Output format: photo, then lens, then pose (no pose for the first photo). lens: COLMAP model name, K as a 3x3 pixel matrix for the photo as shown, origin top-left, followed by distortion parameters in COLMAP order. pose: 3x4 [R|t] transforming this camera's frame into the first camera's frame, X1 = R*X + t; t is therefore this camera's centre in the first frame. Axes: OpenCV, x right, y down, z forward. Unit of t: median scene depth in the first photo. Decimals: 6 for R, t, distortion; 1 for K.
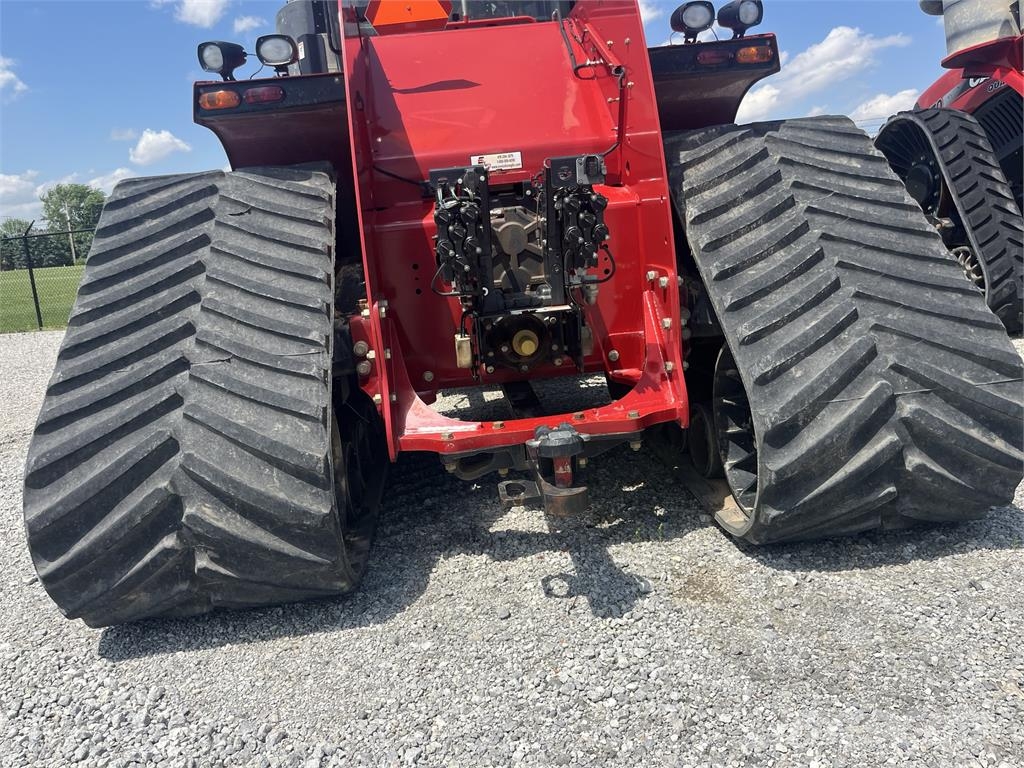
lens RADIAL K [[799.4, 0, 509.3], [0, 799.4, 375.4], [0, 0, 1]] dist [0.043415, -0.069244]
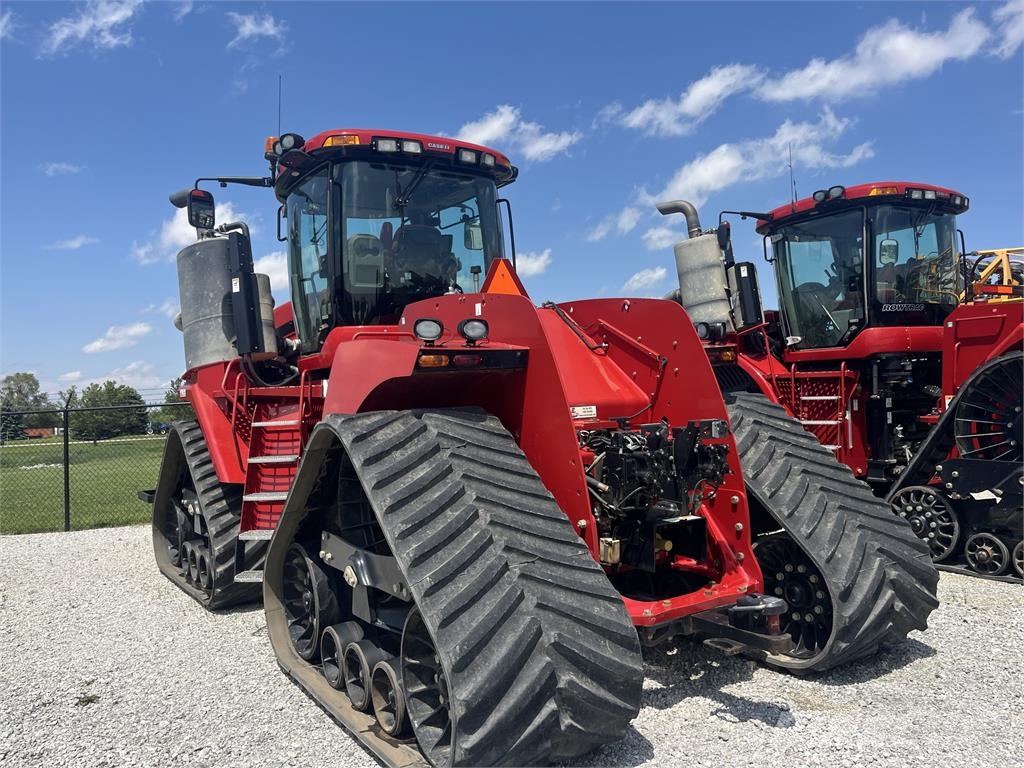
lens RADIAL K [[799.4, 0, 506.5], [0, 799.4, 378.4], [0, 0, 1]] dist [0.043415, -0.069244]
pose [[0.883522, 0.063583, 0.464054, -0.941349], [0.055854, 0.969372, -0.239163, 0.001482], [-0.465048, 0.237225, 0.852910, -0.163475]]
